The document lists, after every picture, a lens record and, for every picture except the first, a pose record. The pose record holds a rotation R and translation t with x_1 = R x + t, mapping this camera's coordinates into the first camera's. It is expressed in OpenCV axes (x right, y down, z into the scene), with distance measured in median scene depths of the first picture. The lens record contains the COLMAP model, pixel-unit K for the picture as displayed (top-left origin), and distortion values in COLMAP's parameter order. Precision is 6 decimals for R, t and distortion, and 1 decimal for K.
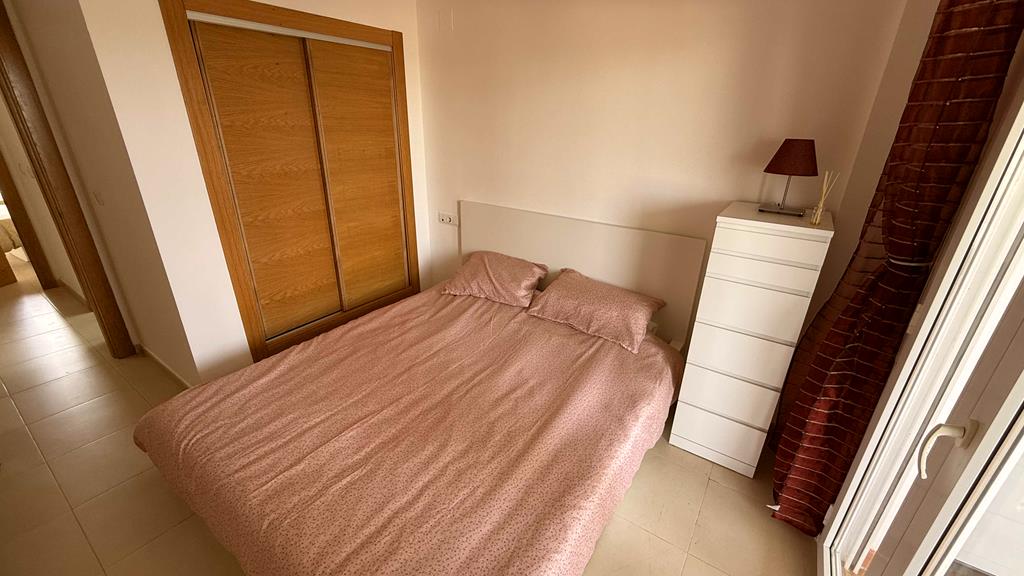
lens RADIAL K [[407.9, 0, 508.5], [0, 407.9, 285.5], [0, 0, 1]] dist [-0.000164, 0.000353]
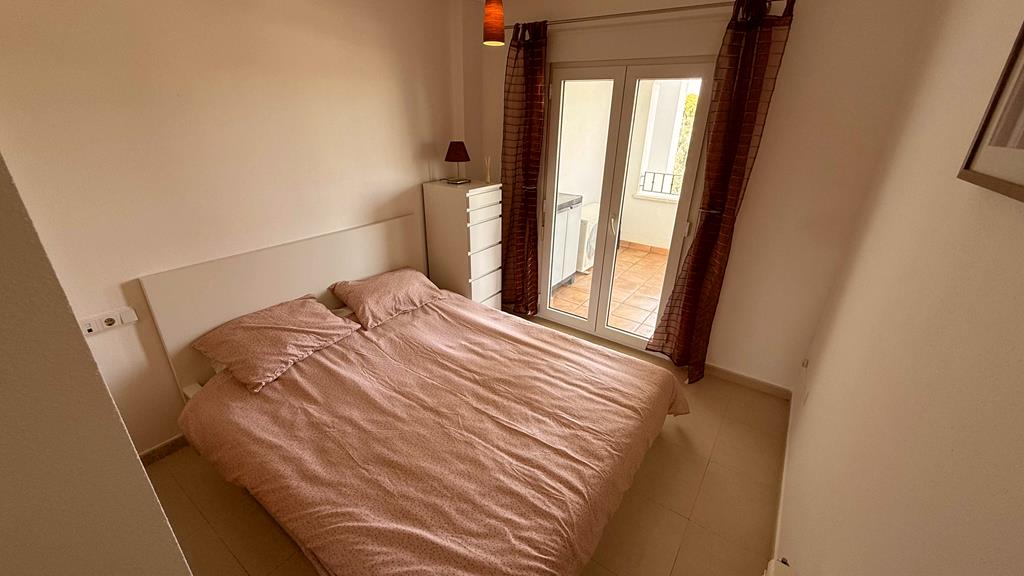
lens RADIAL K [[407.9, 0, 510.6], [0, 407.9, 283.7], [0, 0, 1]] dist [-0.000164, 0.000353]
pose [[0.017608, -0.407987, 0.912818, -1.134076], [0.362683, 0.853385, 0.374427, -0.386445], [-0.931746, 0.324471, 0.162996, 0.635849]]
